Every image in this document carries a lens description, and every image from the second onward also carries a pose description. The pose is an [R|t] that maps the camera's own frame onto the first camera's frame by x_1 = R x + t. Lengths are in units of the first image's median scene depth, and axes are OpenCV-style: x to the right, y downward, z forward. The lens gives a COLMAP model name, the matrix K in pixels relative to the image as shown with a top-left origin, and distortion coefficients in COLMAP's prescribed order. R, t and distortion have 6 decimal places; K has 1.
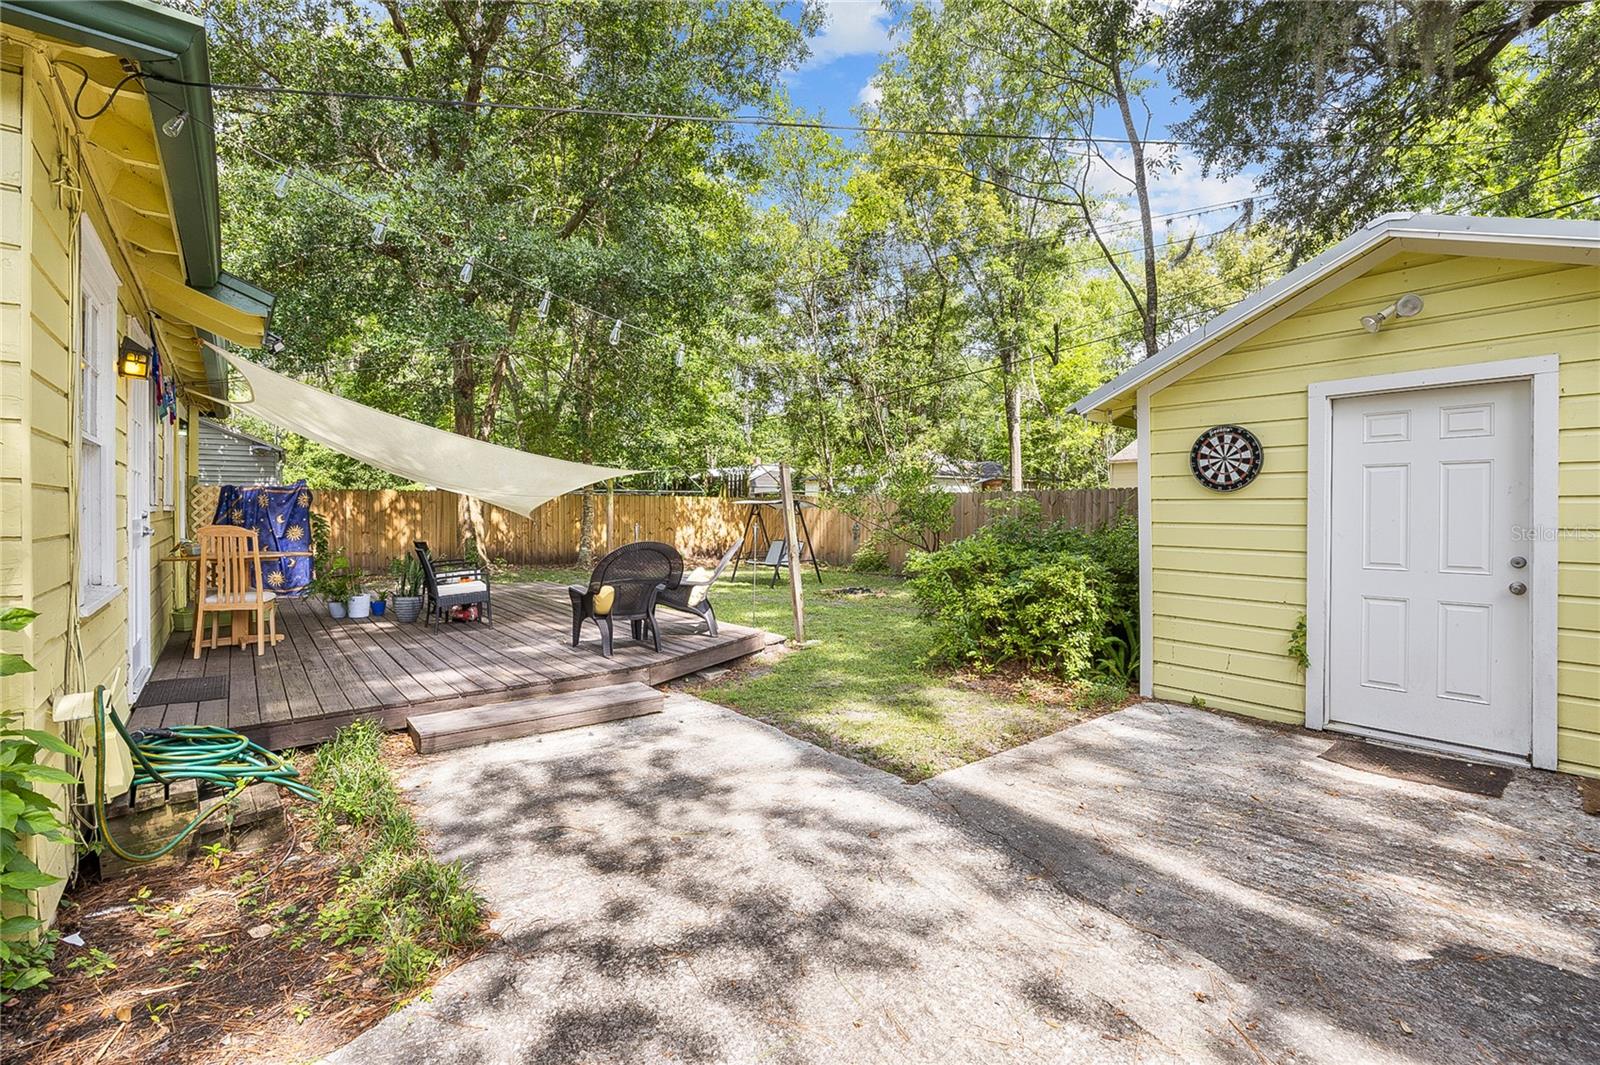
lens RADIAL K [[703.7, 0, 801.9], [0, 703.7, 518.1], [0, 0, 1]] dist [-0.015100, -0.000018]
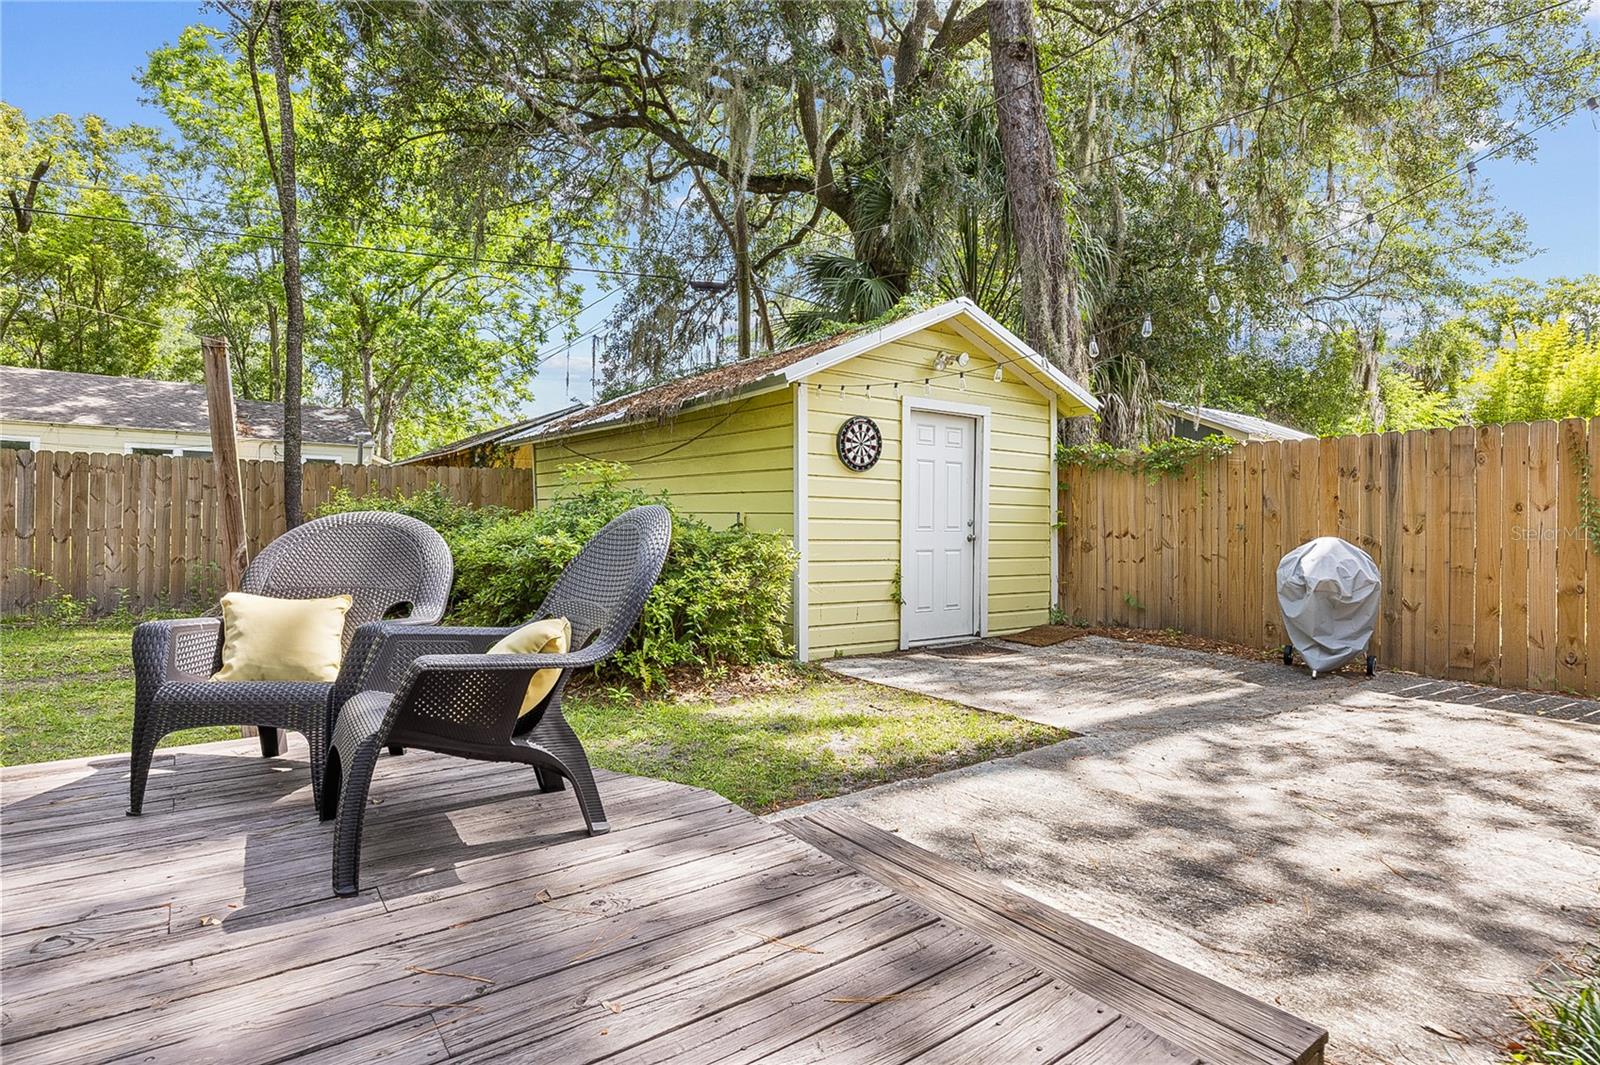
lens RADIAL K [[812.9, 0, 801.2], [0, 812.9, 530.4], [0, 0, 1]] dist [-0.005440, -0.000940]
pose [[0.050316, -0.007299, 0.998707, -0.944905], [-0.001805, 0.999971, 0.007400, 0.063190], [-0.998732, -0.002175, 0.050302, 1.229466]]
